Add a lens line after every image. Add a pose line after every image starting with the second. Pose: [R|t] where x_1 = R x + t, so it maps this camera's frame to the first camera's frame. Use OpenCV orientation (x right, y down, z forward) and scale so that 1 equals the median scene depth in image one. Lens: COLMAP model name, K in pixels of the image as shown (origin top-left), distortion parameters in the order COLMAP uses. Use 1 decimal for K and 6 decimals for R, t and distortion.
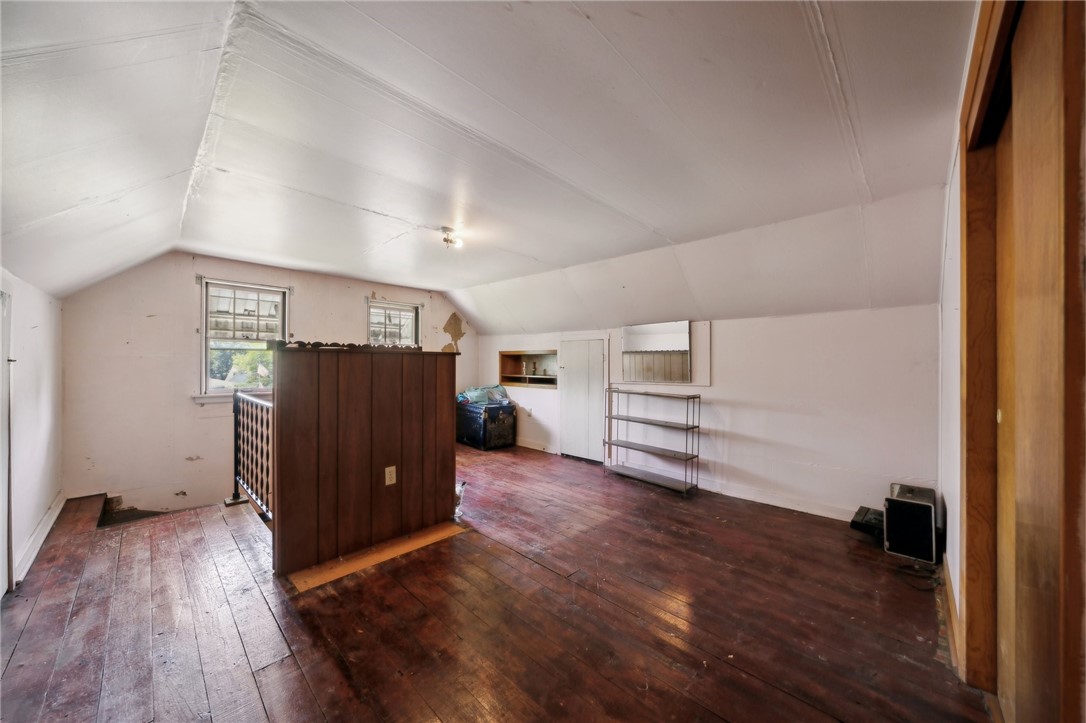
lens RADIAL K [[386.5, 0, 530.7], [0, 386.5, 360.9], [0, 0, 1]] dist [-0.000492, -0.000012]
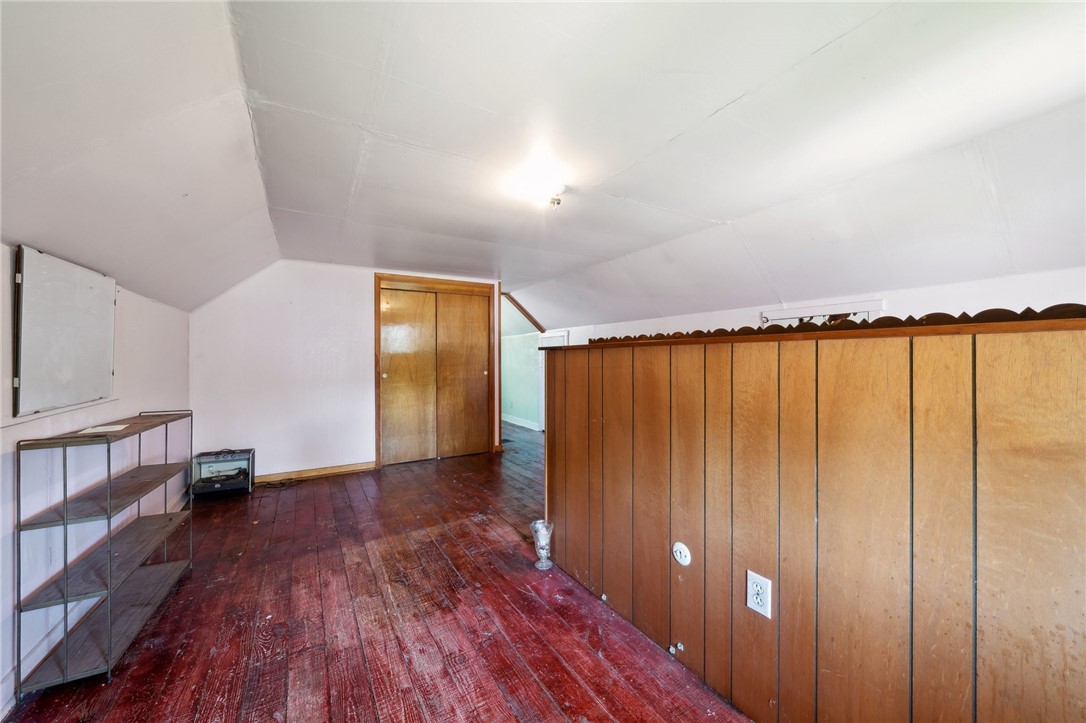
lens RADIAL K [[386.5, 0, 530.7], [0, 386.5, 360.9], [0, 0, 1]] dist [-0.000492, -0.000012]
pose [[-0.966685, -0.001715, 0.255964, -0.355953], [-0.002959, 0.999986, -0.004474, 0.009829], [-0.255953, -0.005083, -0.966676, 1.714864]]
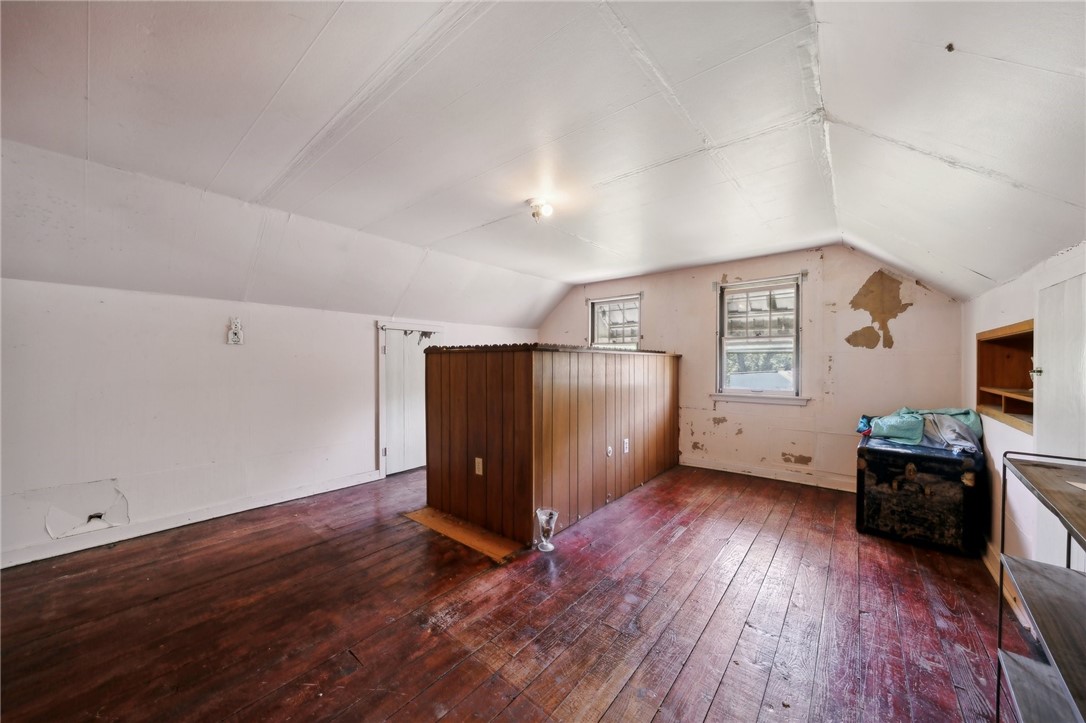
lens RADIAL K [[378.1, 0, 540.4], [0, 378.1, 365.7], [0, 0, 1]] dist [-0.002271, -0.000094]
pose [[0.082316, 0.001355, -0.996605, 0.589560], [0.006366, 0.999978, 0.001886, 0.014823], [0.996586, -0.006499, 0.082305, 0.921135]]
